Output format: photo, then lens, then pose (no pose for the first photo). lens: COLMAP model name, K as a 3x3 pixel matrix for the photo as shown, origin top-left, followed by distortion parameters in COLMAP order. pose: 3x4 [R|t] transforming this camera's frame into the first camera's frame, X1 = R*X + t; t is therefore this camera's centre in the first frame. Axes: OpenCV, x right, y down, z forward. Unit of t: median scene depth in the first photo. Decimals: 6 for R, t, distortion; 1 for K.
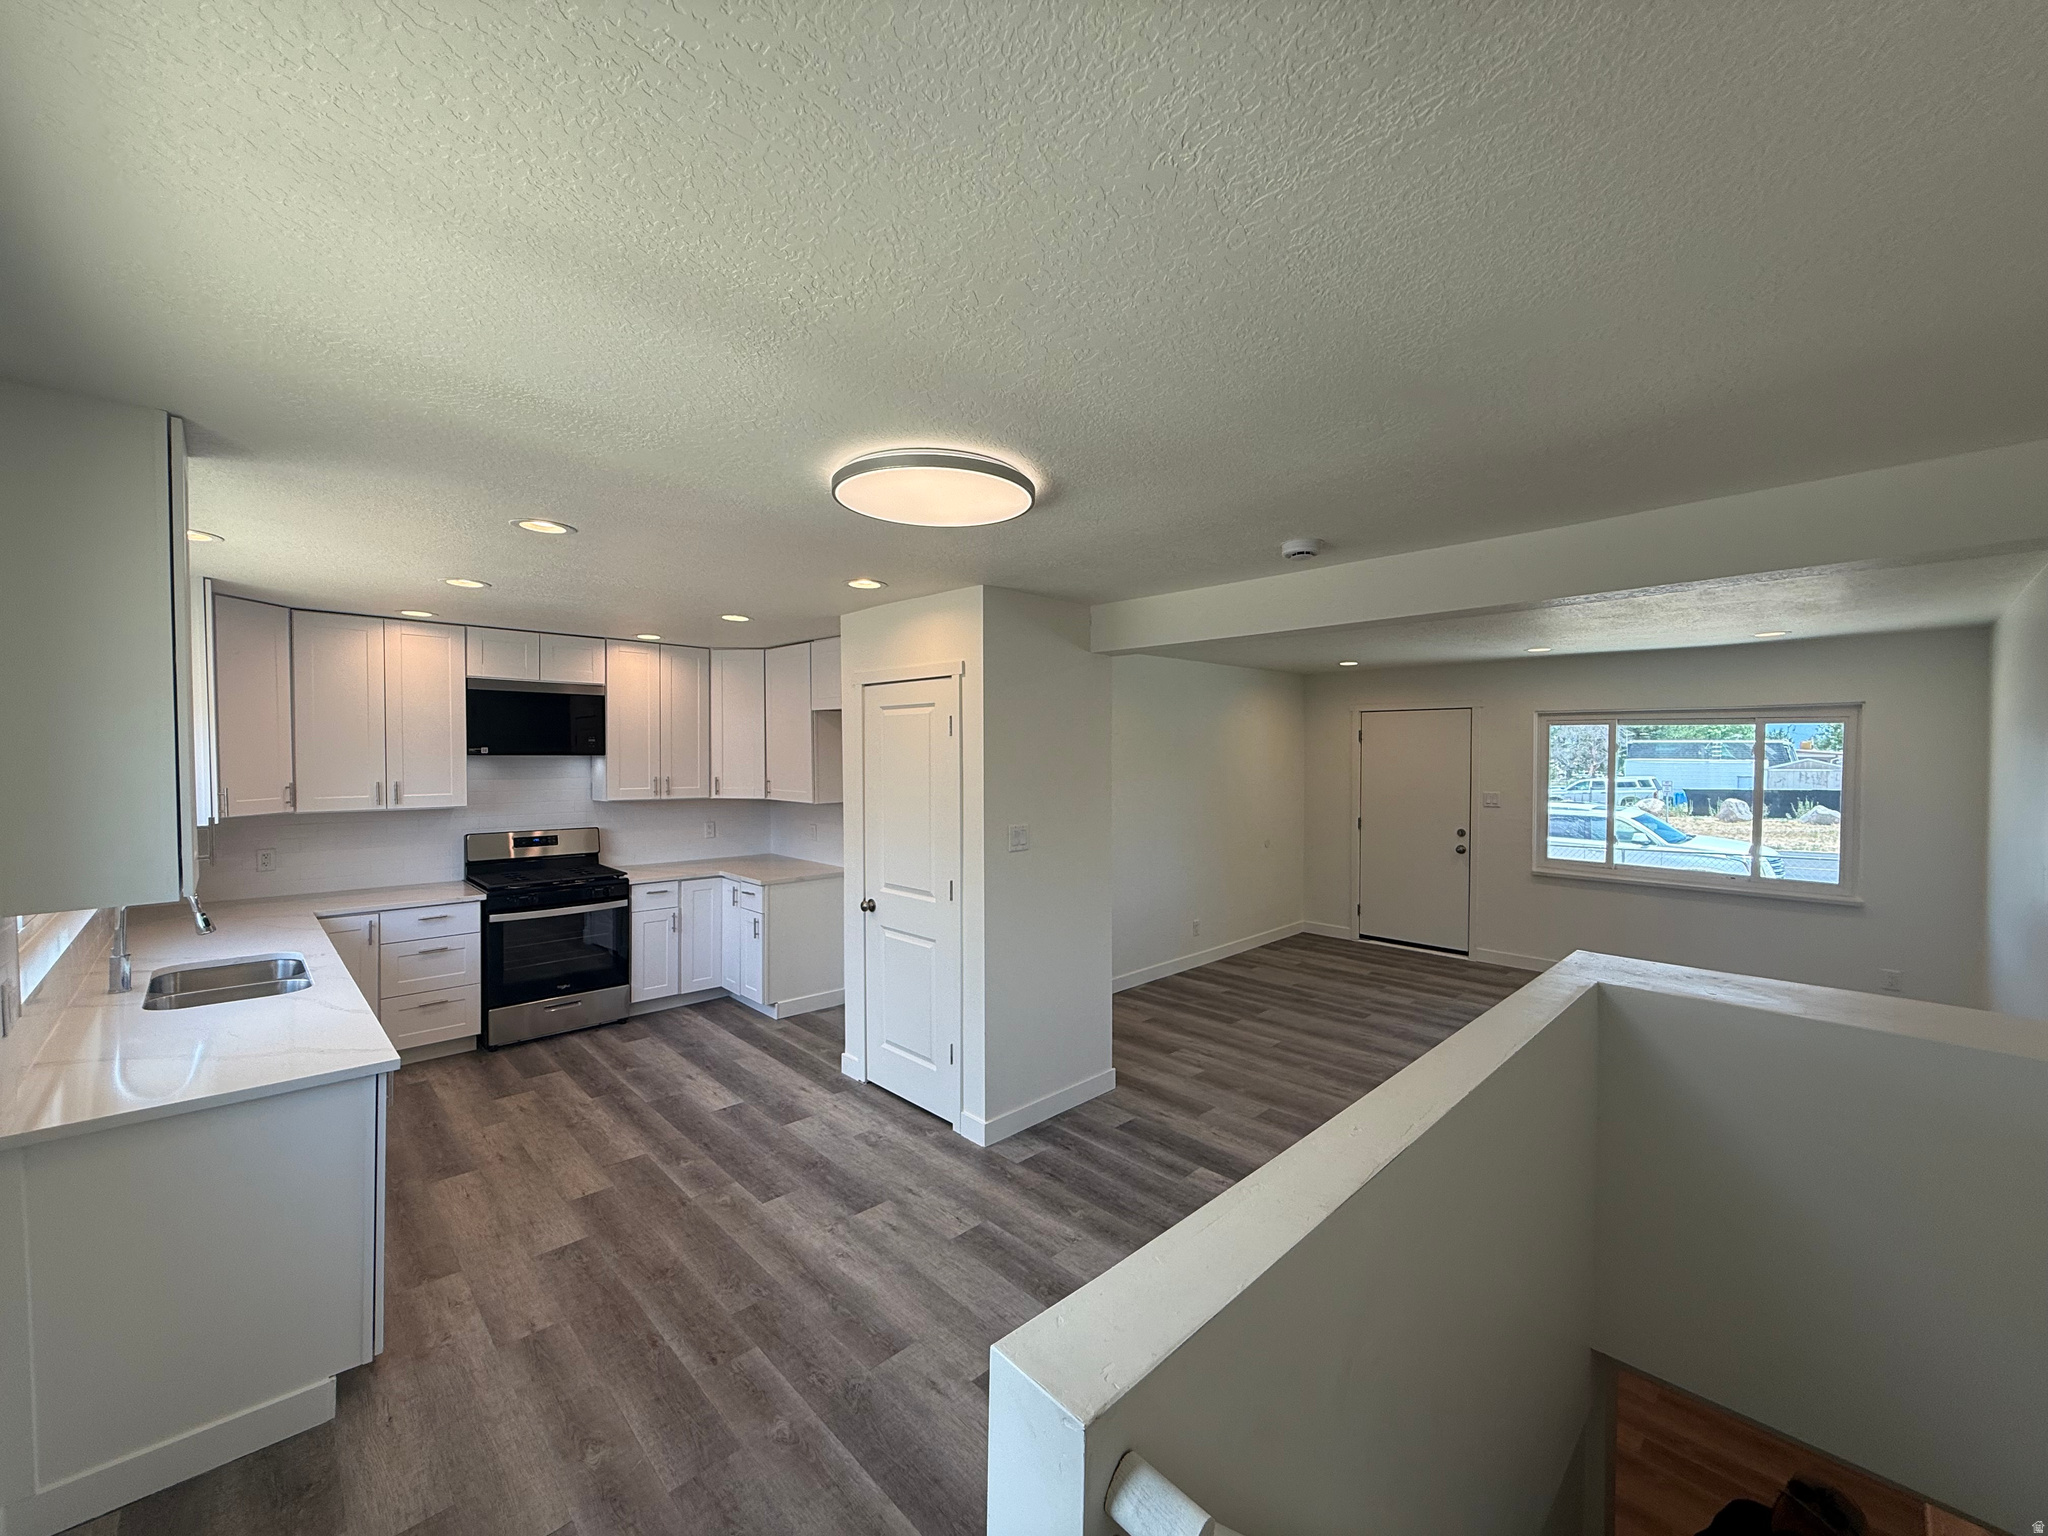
lens RADIAL K [[814.8, 0, 1017.2], [0, 814.8, 768.3], [0, 0, 1]] dist [0.001077, -0.000201]
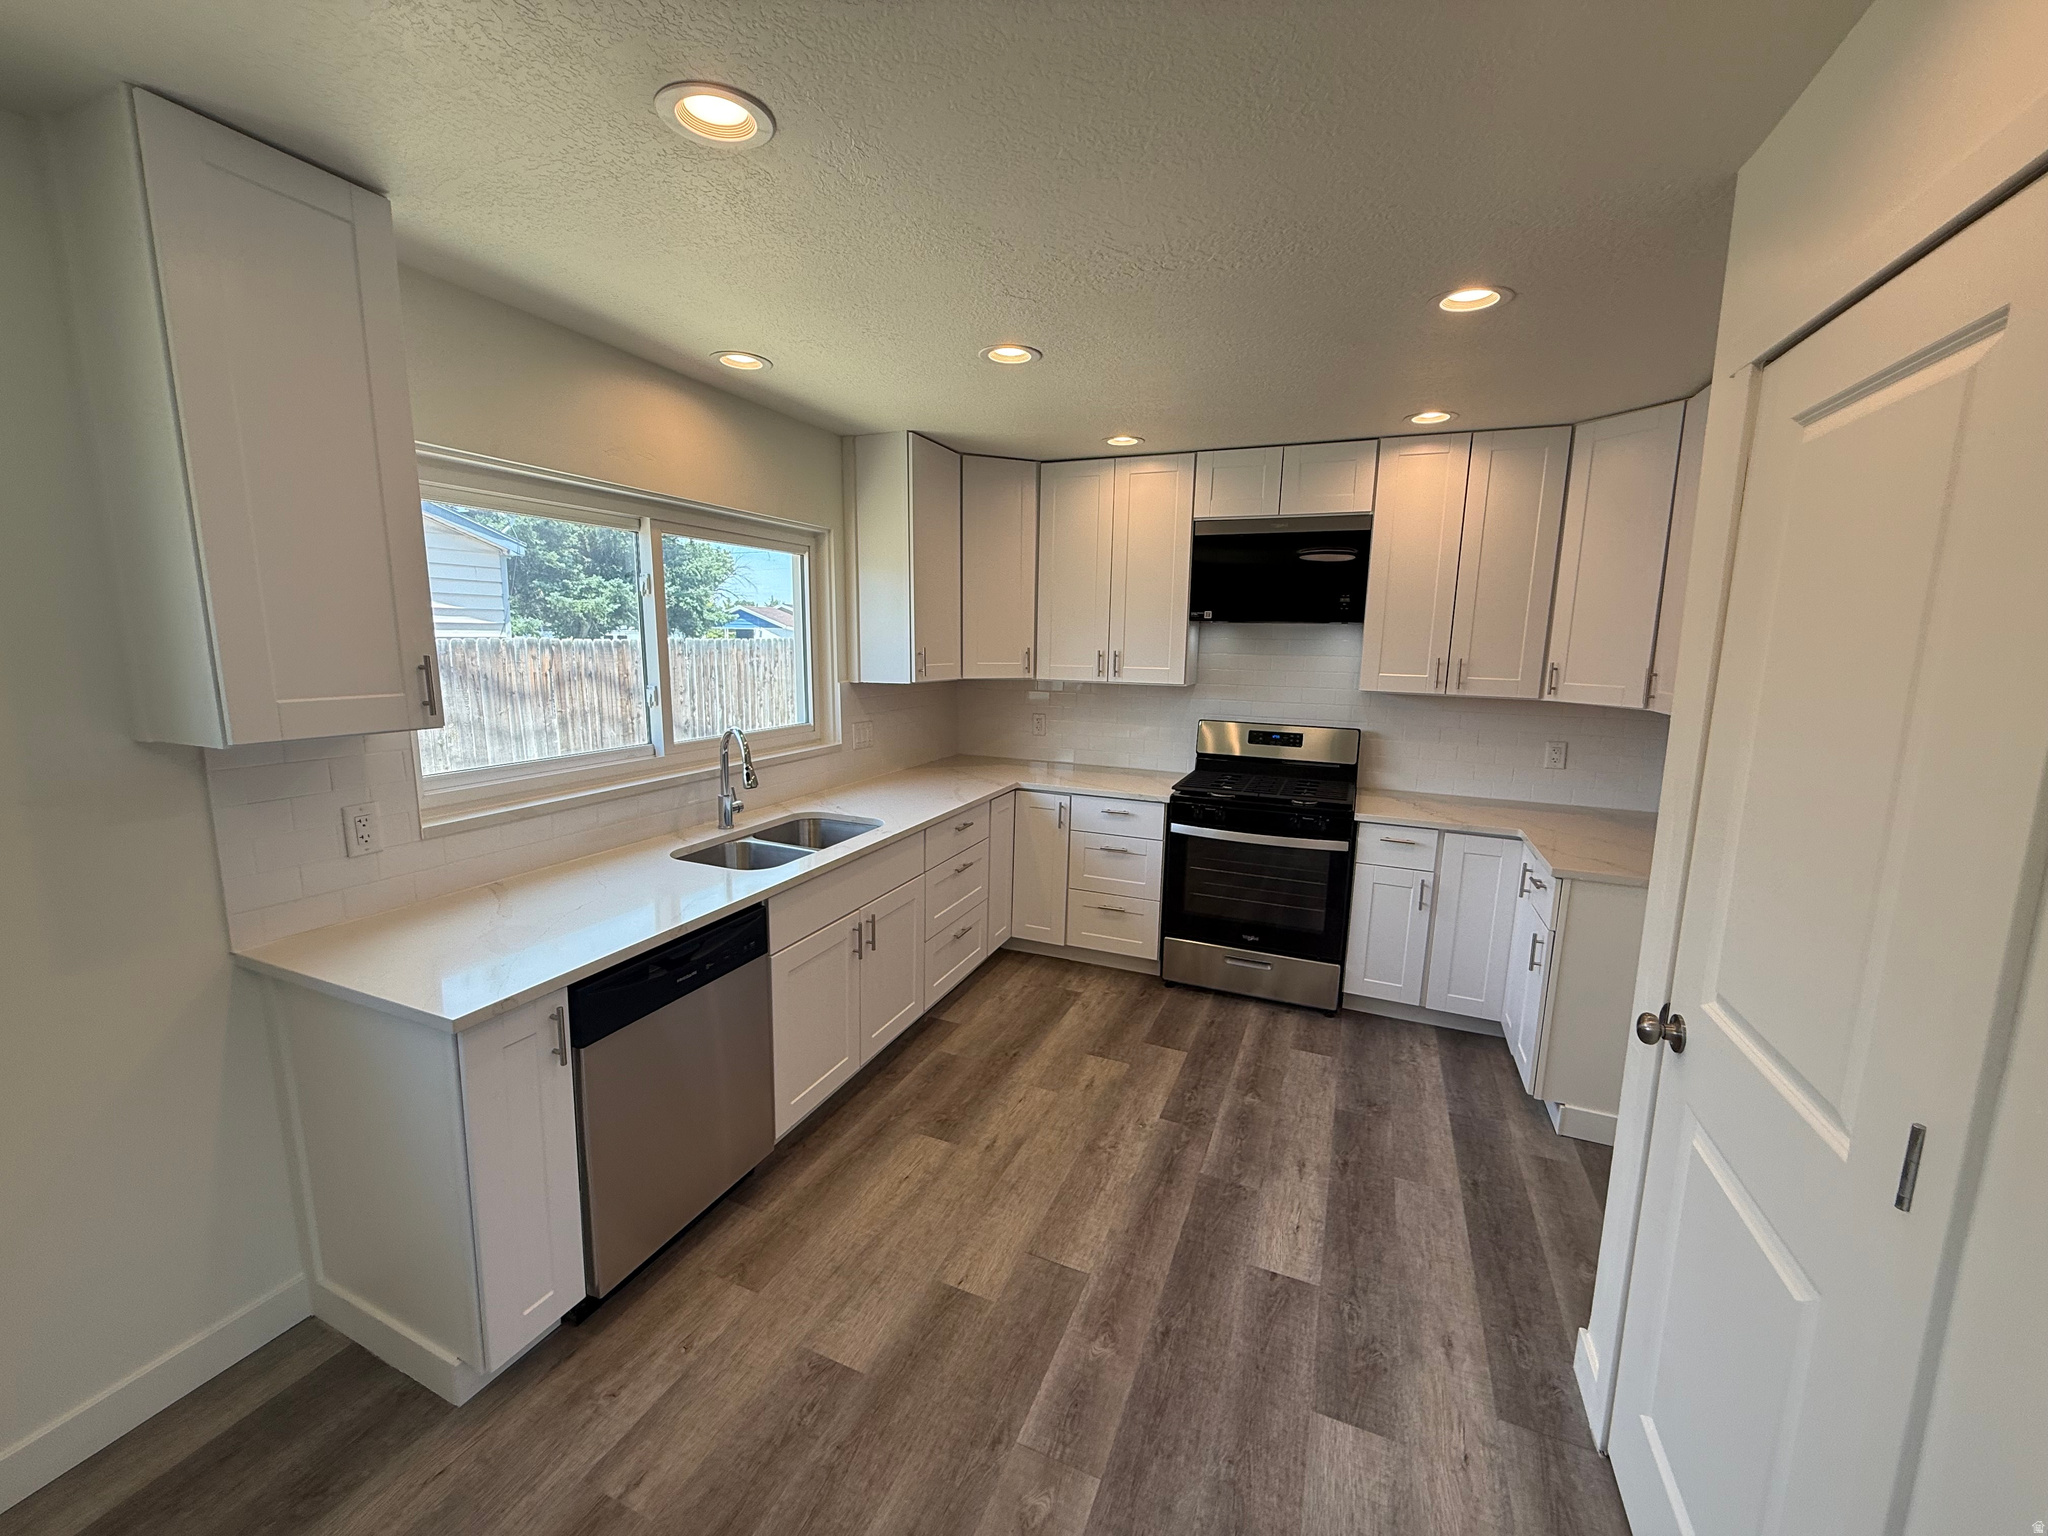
lens RADIAL K [[814.8, 0, 1017.2], [0, 814.8, 768.3], [0, 0, 1]] dist [0.001077, -0.000201]
pose [[0.388516, 0.151456, -0.908910, 0.009719], [-0.033062, 0.988055, 0.150511, 0.013993], [0.920849, -0.028426, 0.388882, 0.602211]]
